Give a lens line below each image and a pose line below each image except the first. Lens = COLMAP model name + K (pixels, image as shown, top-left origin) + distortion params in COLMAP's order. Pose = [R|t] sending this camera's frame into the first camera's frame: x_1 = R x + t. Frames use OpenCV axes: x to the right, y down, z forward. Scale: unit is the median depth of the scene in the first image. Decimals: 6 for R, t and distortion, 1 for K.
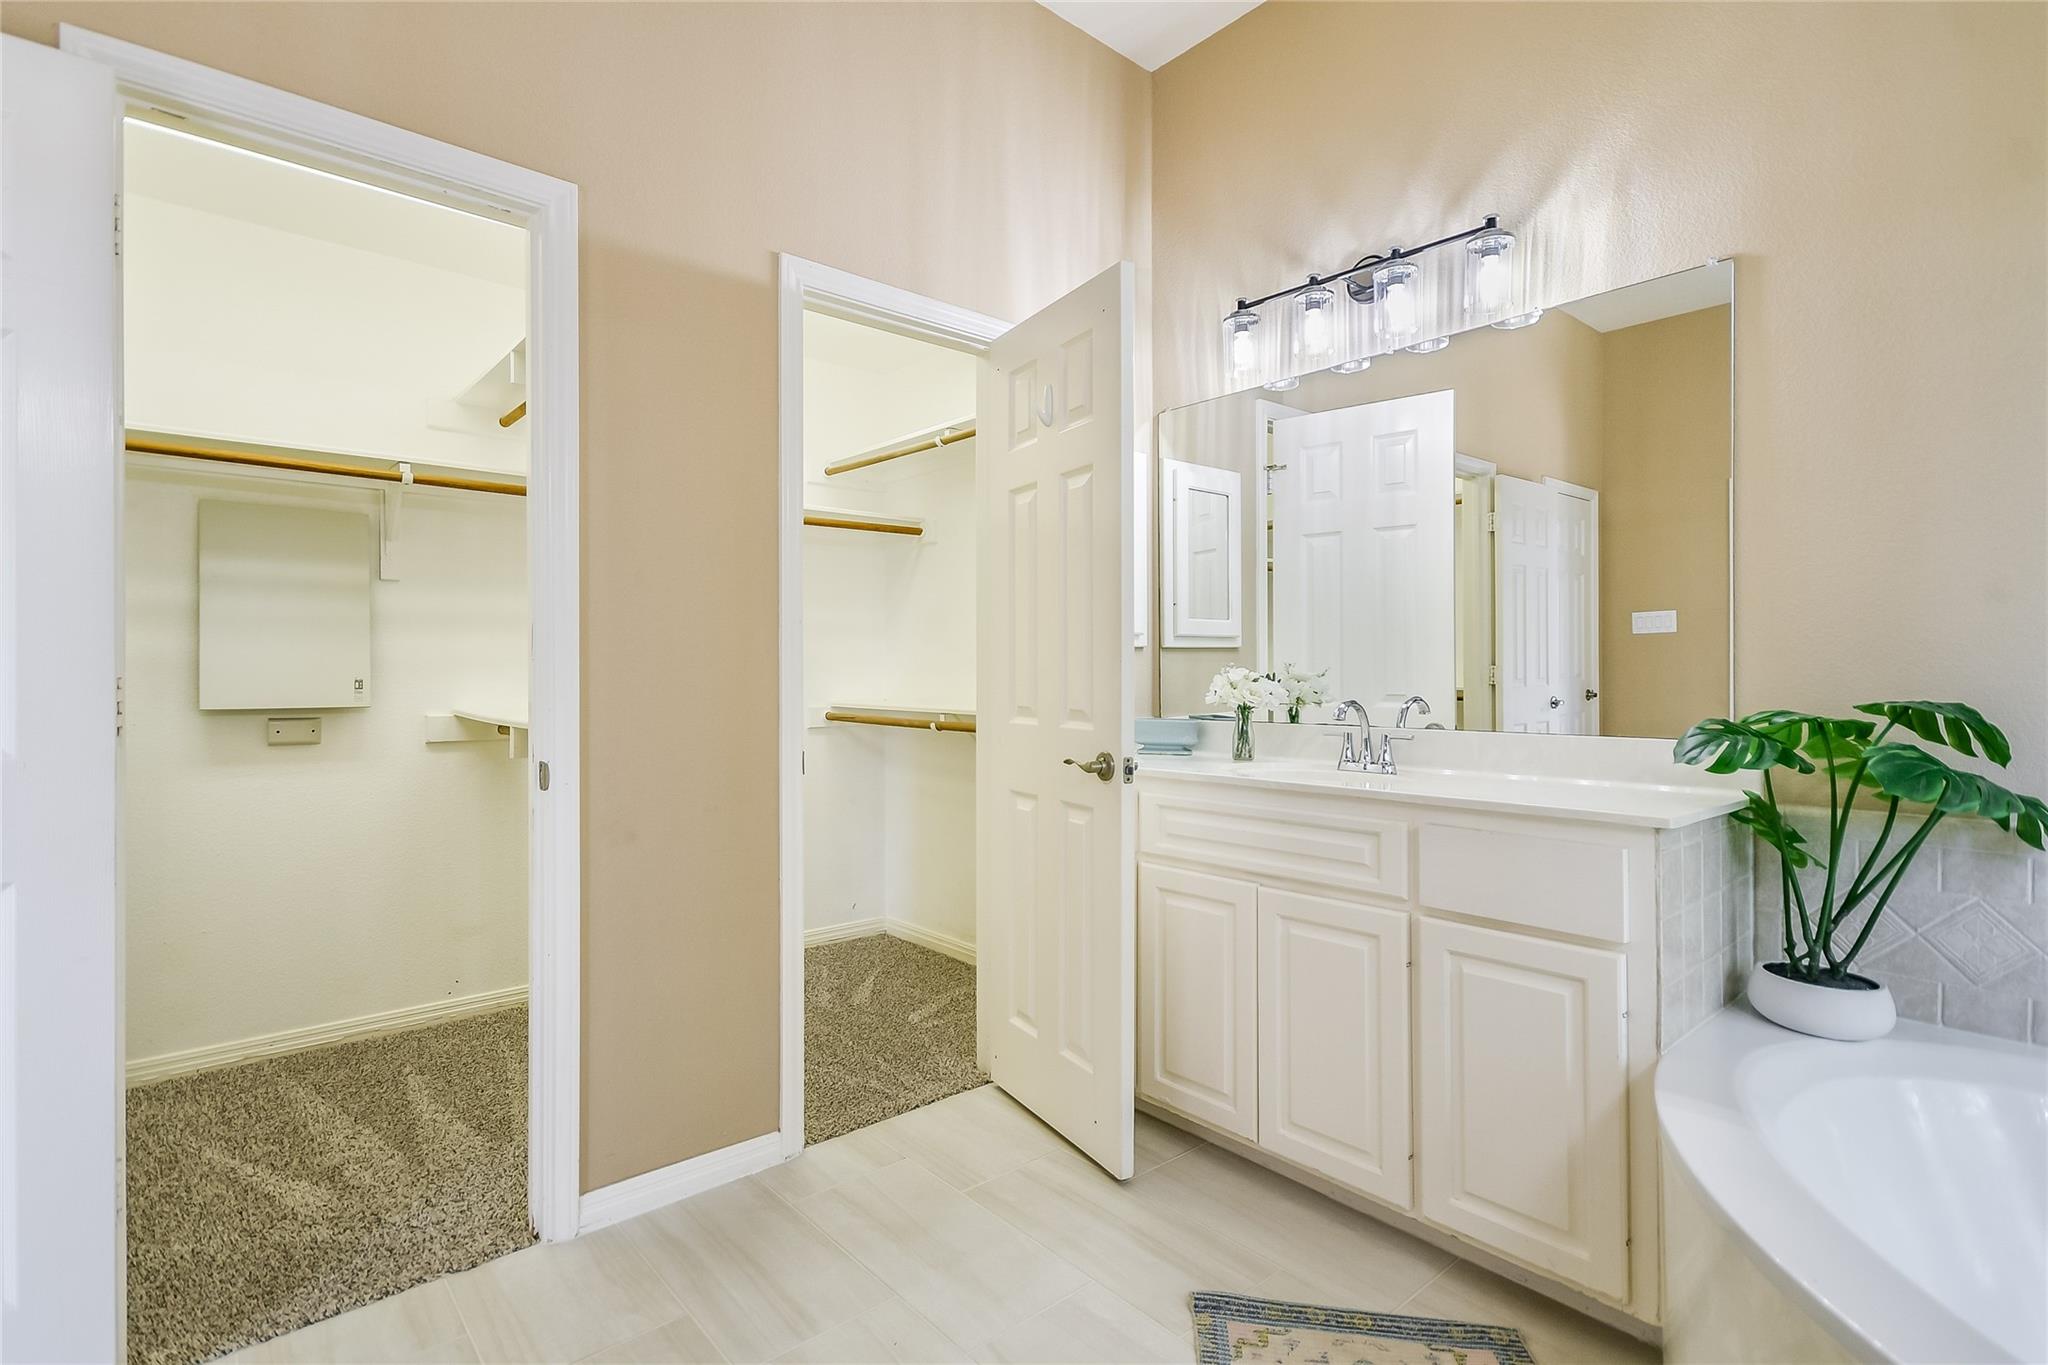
lens RADIAL K [[989.5, 0, 1017.6], [0, 989.5, 677.6], [0, 0, 1]] dist [0.028790, 0.000160]
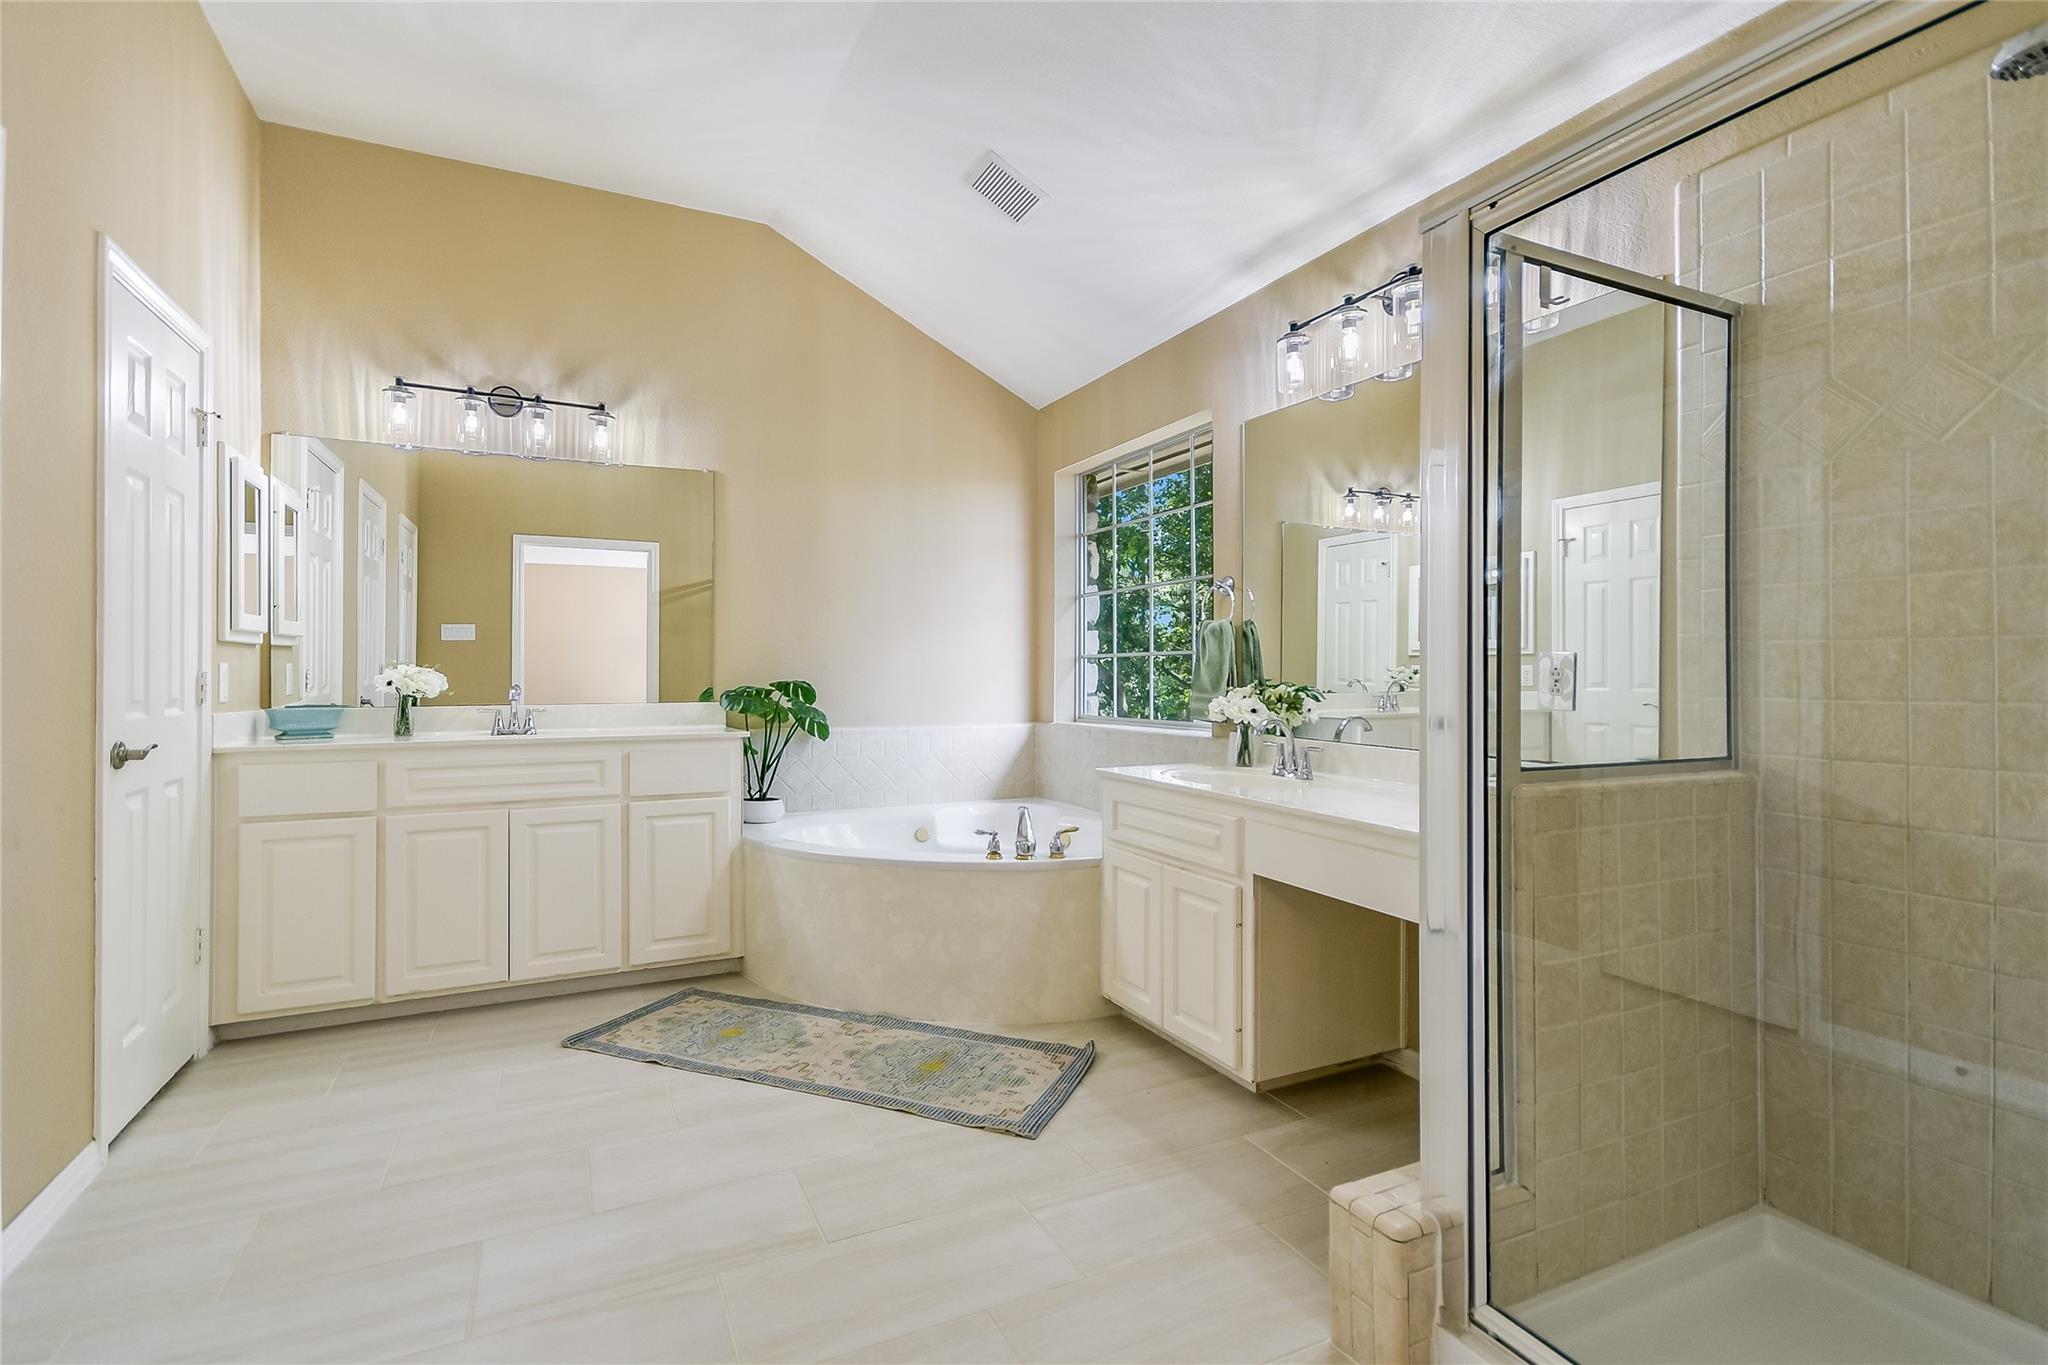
lens RADIAL K [[947.7, 0, 1024.0], [0, 947.7, 682.5], [0, 0, 1]] dist [-0.000111, -0.000047]
pose [[0.250345, -0.008360, 0.968121, -1.035710], [0.002798, 0.999965, 0.007912, 0.009182], [-0.968153, 0.000729, 0.250360, -0.121883]]
